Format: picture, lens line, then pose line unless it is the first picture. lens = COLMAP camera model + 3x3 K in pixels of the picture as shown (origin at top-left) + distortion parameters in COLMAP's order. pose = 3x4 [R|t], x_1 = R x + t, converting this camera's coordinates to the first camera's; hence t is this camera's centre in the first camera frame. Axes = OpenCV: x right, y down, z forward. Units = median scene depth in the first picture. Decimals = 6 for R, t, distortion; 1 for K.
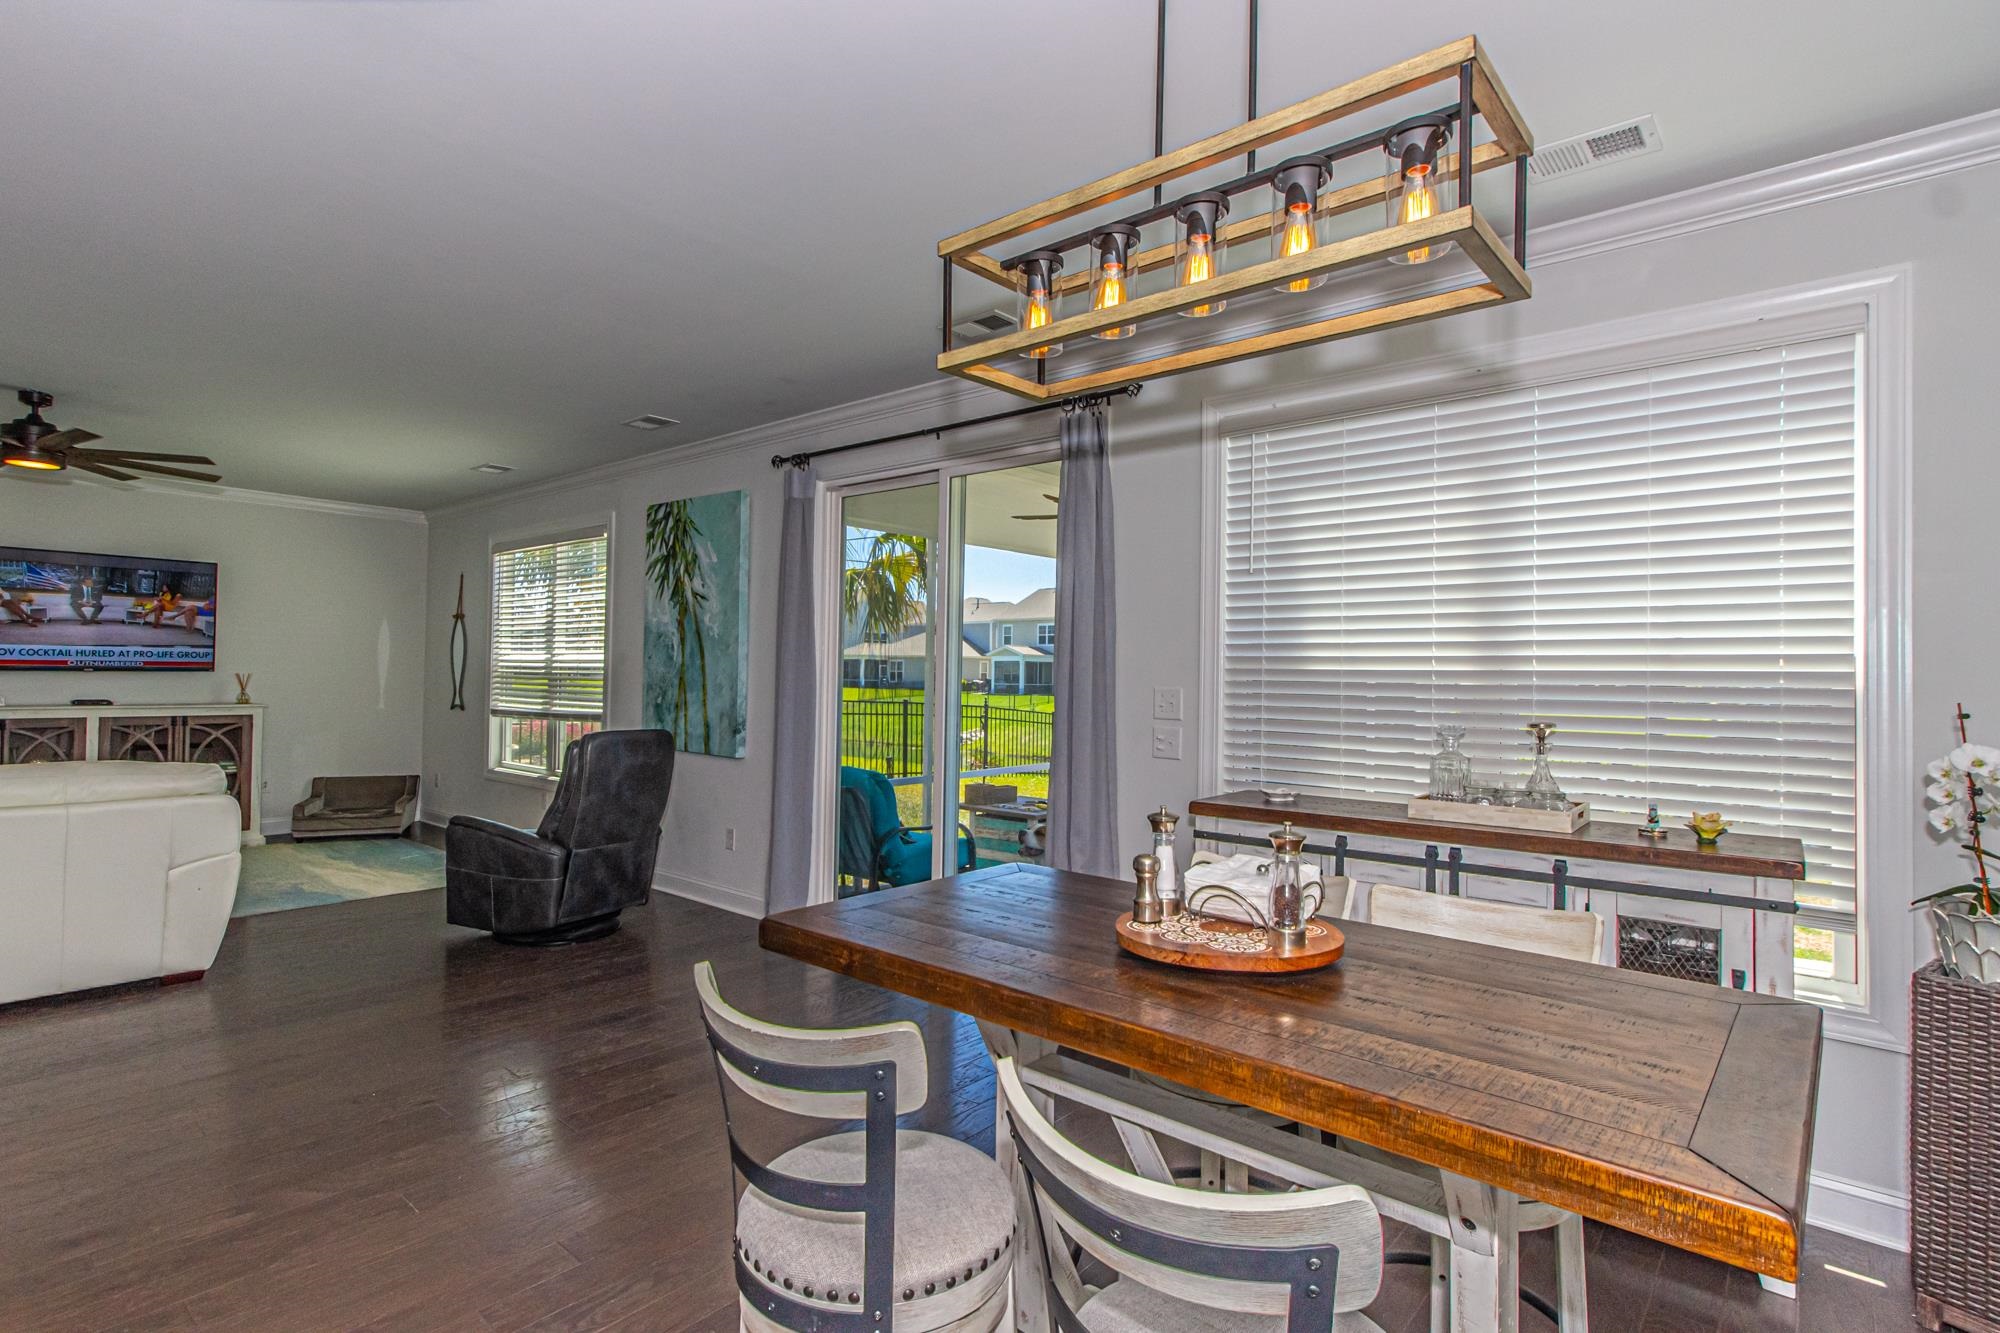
lens RADIAL K [[969.8, 0, 991.4], [0, 969.8, 659.5], [0, 0, 1]] dist [-0.005810, 0.002104]
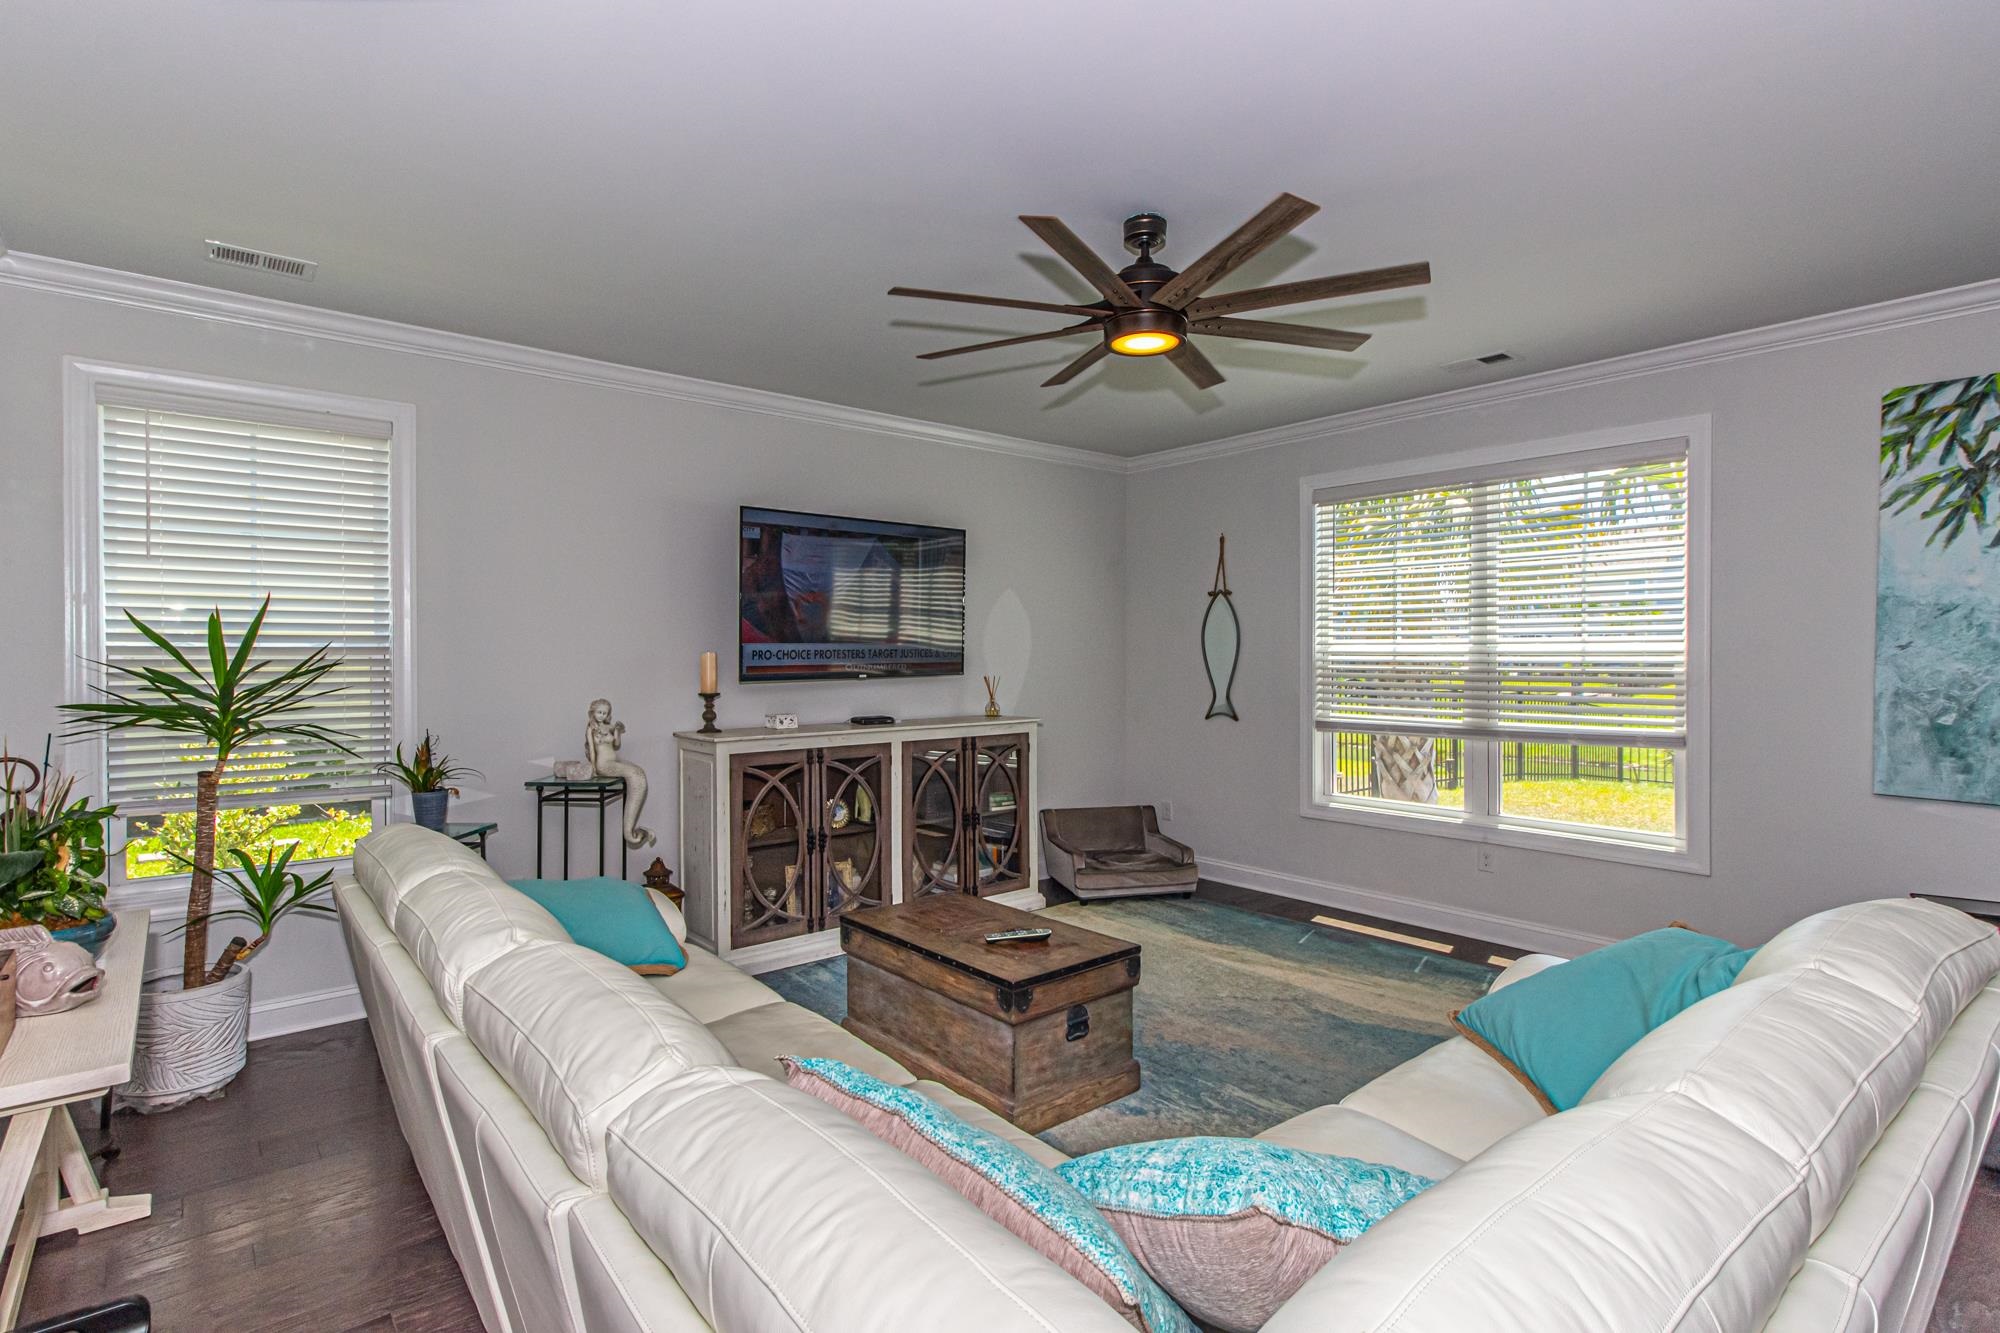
lens RADIAL K [[969.8, 0, 1006.8], [0, 969.8, 670.8], [0, 0, 1]] dist [-0.005810, 0.002104]
pose [[0.985871, -0.014466, -0.166881, -0.691917], [0.019438, 0.999413, 0.028200, -0.012412], [0.166375, -0.031046, 0.985574, 0.282683]]
